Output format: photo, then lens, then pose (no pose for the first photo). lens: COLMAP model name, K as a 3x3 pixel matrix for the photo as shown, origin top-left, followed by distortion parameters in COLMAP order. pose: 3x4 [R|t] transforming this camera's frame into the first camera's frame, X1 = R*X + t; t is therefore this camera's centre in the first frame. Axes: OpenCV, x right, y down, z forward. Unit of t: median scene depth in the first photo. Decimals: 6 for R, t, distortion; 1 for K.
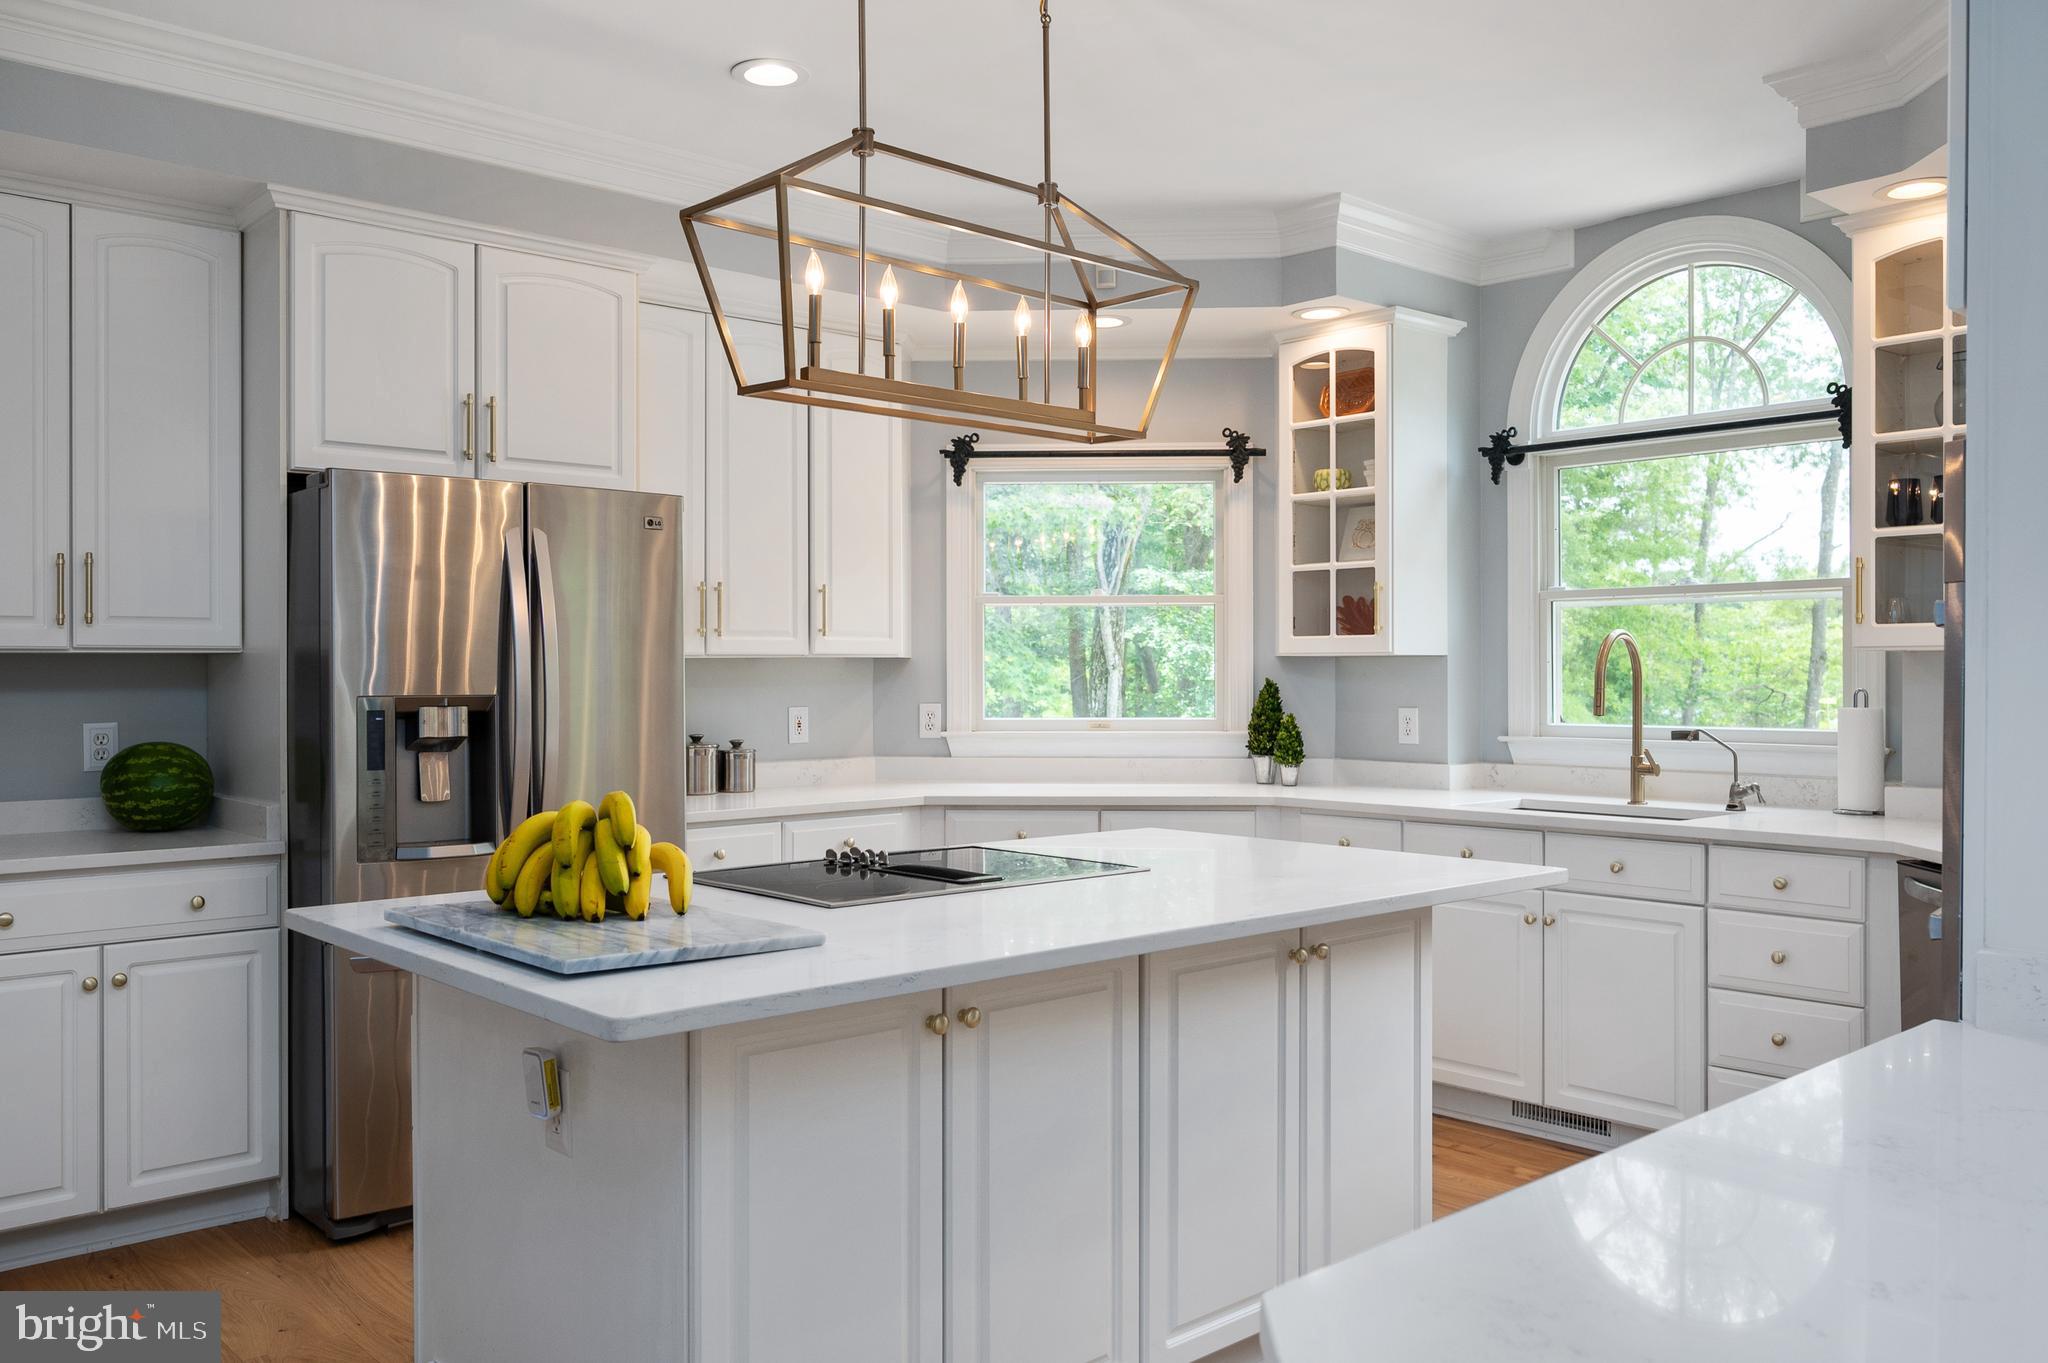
lens RADIAL K [[1611.0, 0, 1025.4], [0, 1611.0, 685.3], [0, 0, 1]] dist [-0.000085, 0.000930]
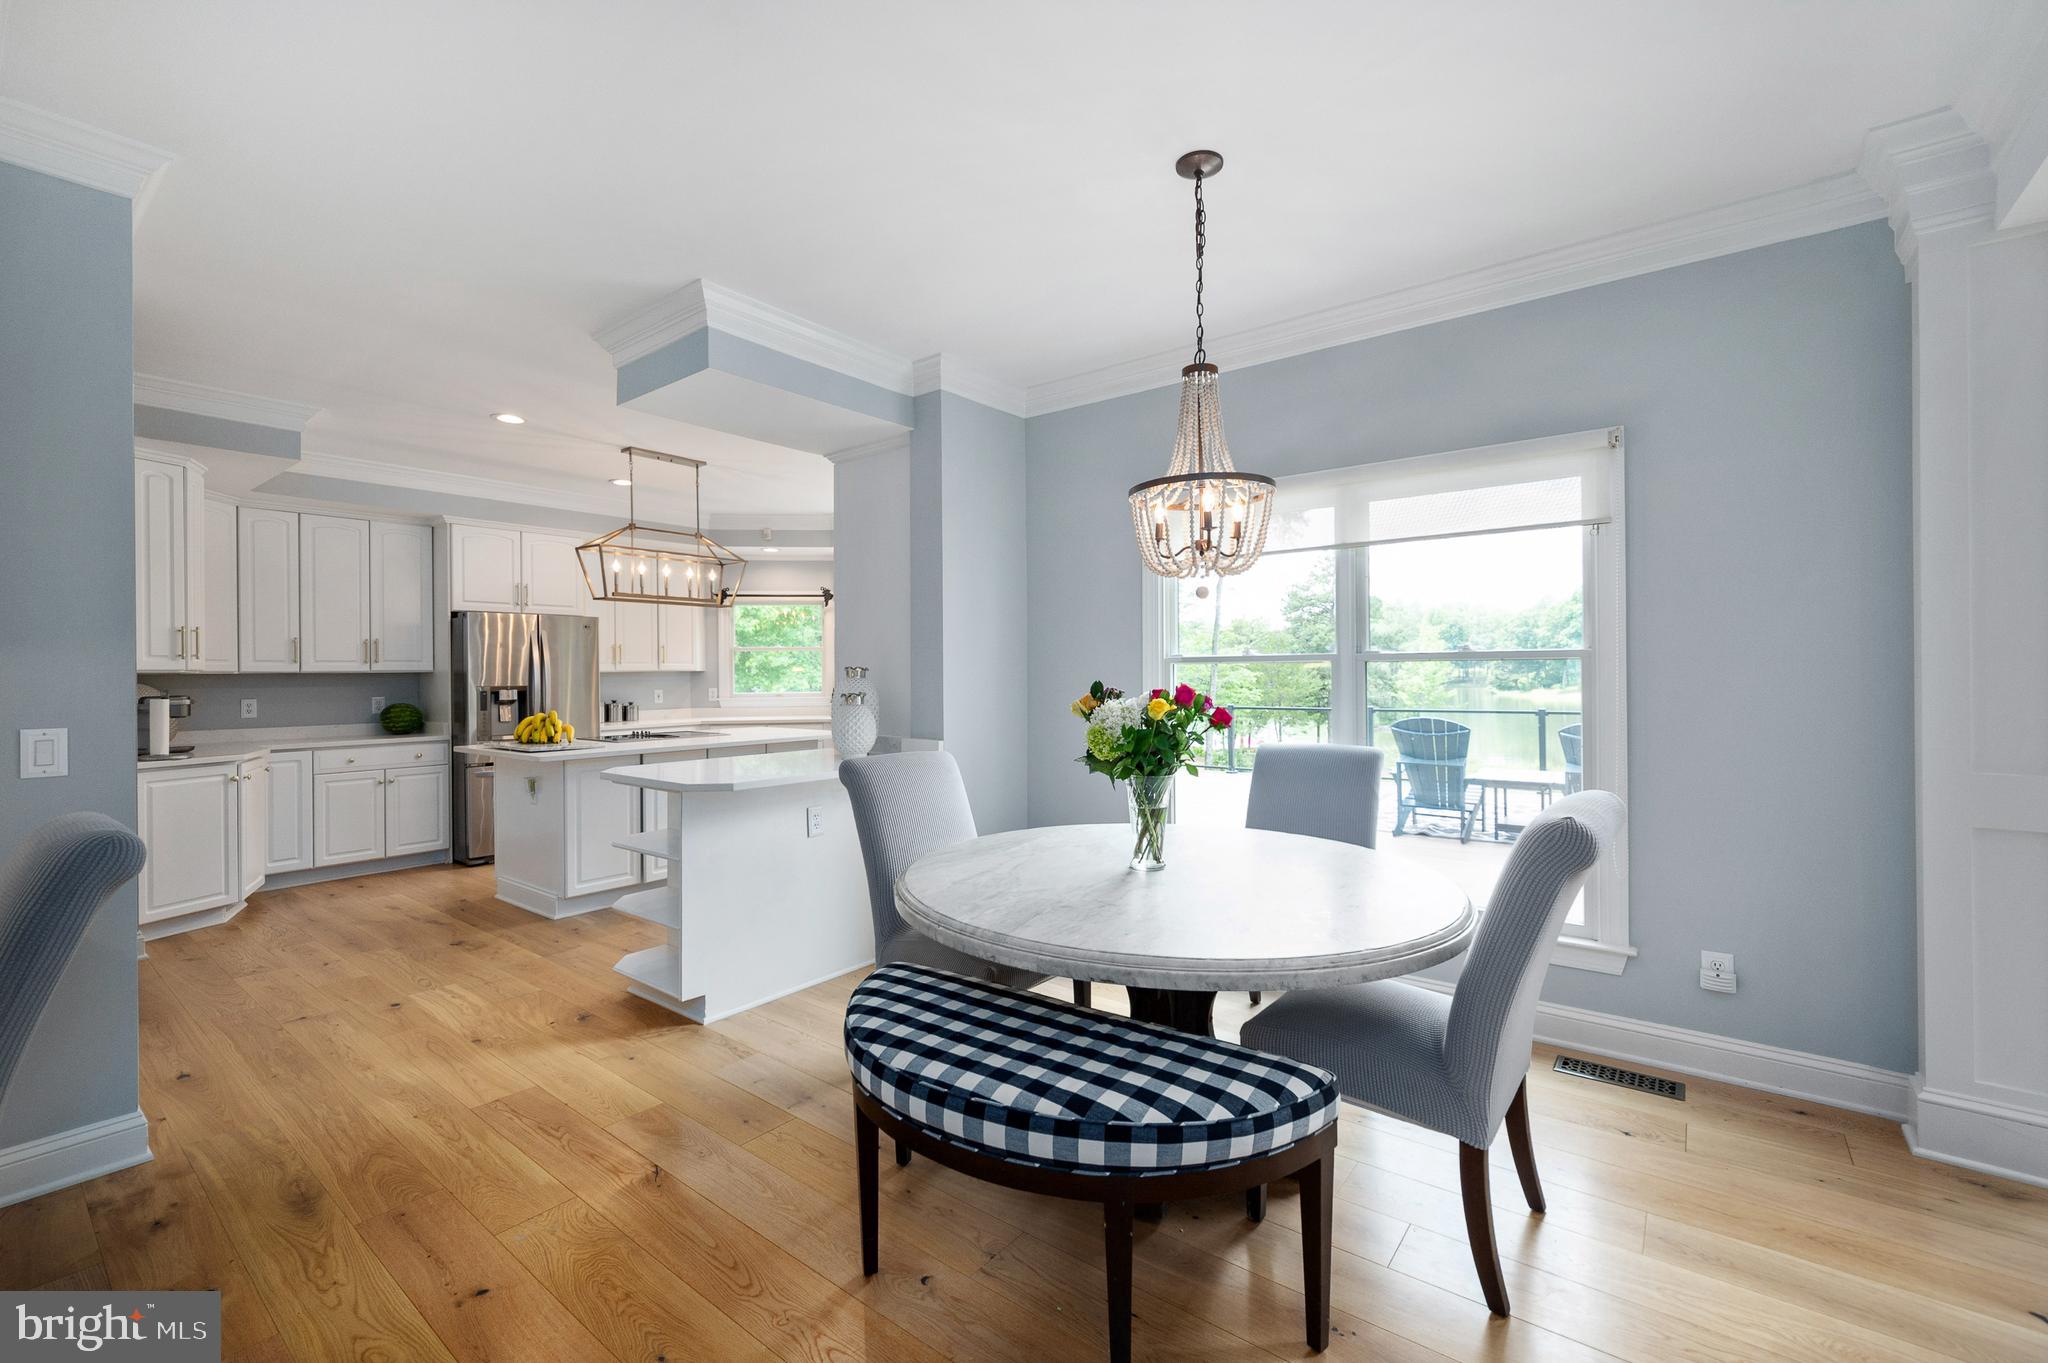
lens RADIAL K [[853.2, 0, 1030.0], [0, 853.2, 674.3], [0, 0, 1]] dist [-0.001086, 0.000026]
pose [[0.984404, -0.008194, 0.175731, 0.364556], [0.009329, 0.999941, -0.005637, 0.003143], [-0.175674, 0.007188, 0.984422, -0.846952]]
